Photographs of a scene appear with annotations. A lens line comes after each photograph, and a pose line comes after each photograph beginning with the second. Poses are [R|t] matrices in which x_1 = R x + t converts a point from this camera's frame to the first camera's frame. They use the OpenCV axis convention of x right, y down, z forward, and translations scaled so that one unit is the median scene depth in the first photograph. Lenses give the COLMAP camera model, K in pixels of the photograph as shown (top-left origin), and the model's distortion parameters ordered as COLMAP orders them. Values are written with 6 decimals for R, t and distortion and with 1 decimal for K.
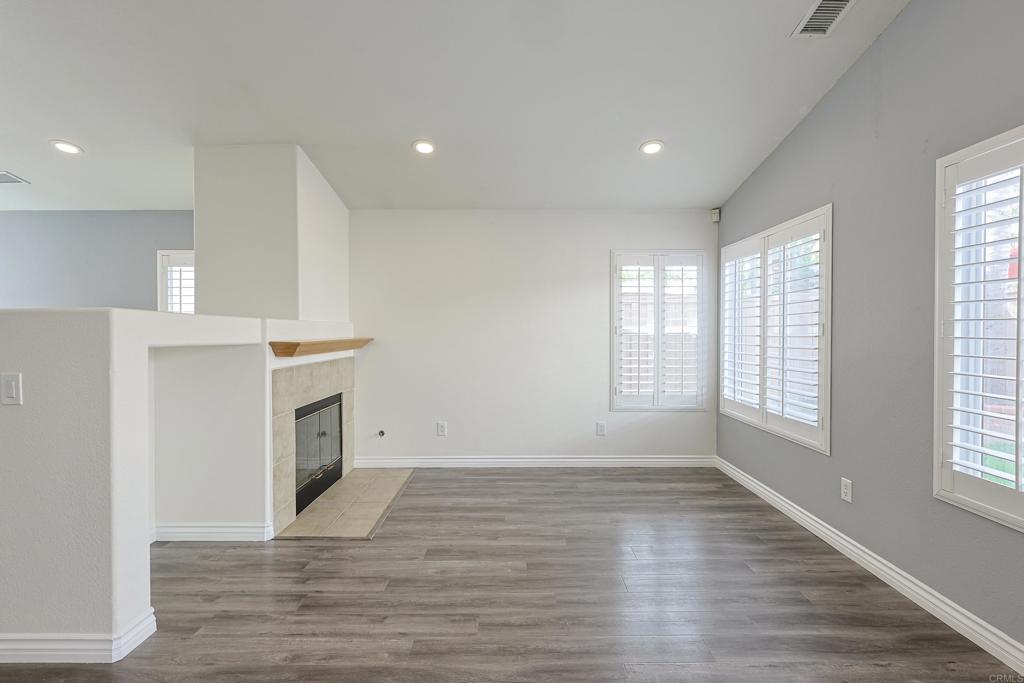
lens RADIAL K [[438.1, 0, 508.5], [0, 438.1, 336.2], [0, 0, 1]] dist [-0.001422, -0.000039]
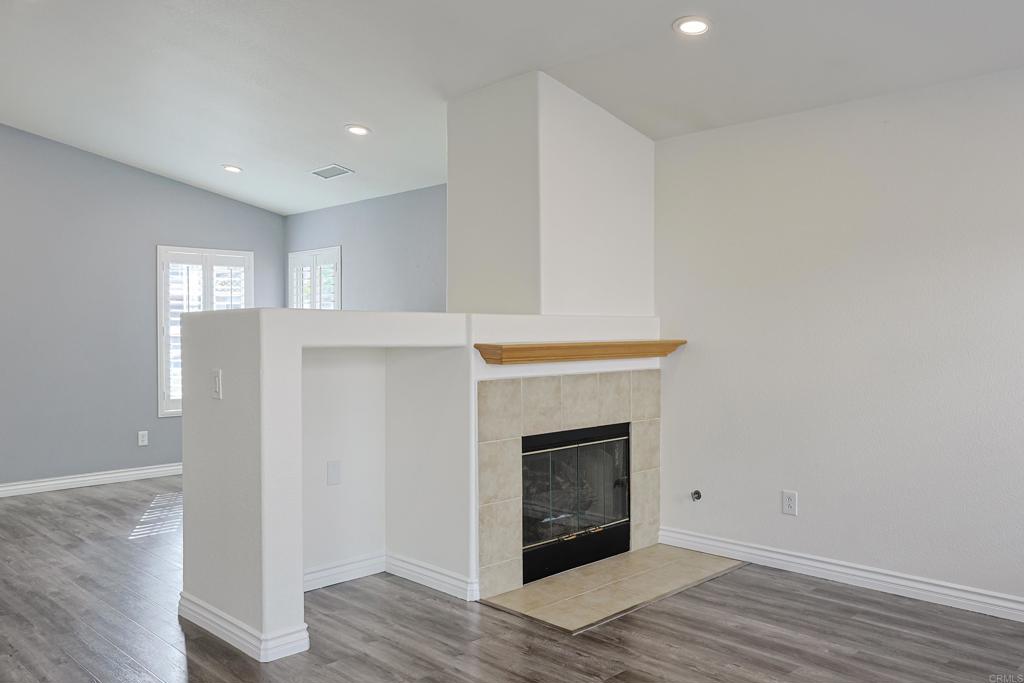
lens RADIAL K [[767.5, 0, 535.7], [0, 767.5, 342.1], [0, 0, 1]] dist [-0.002966, -0.003627]
pose [[0.734666, 0.011157, -0.678338, 0.365054], [-0.006482, 0.999935, 0.009425, -0.003406], [0.678398, -0.002527, 0.734690, 0.068190]]
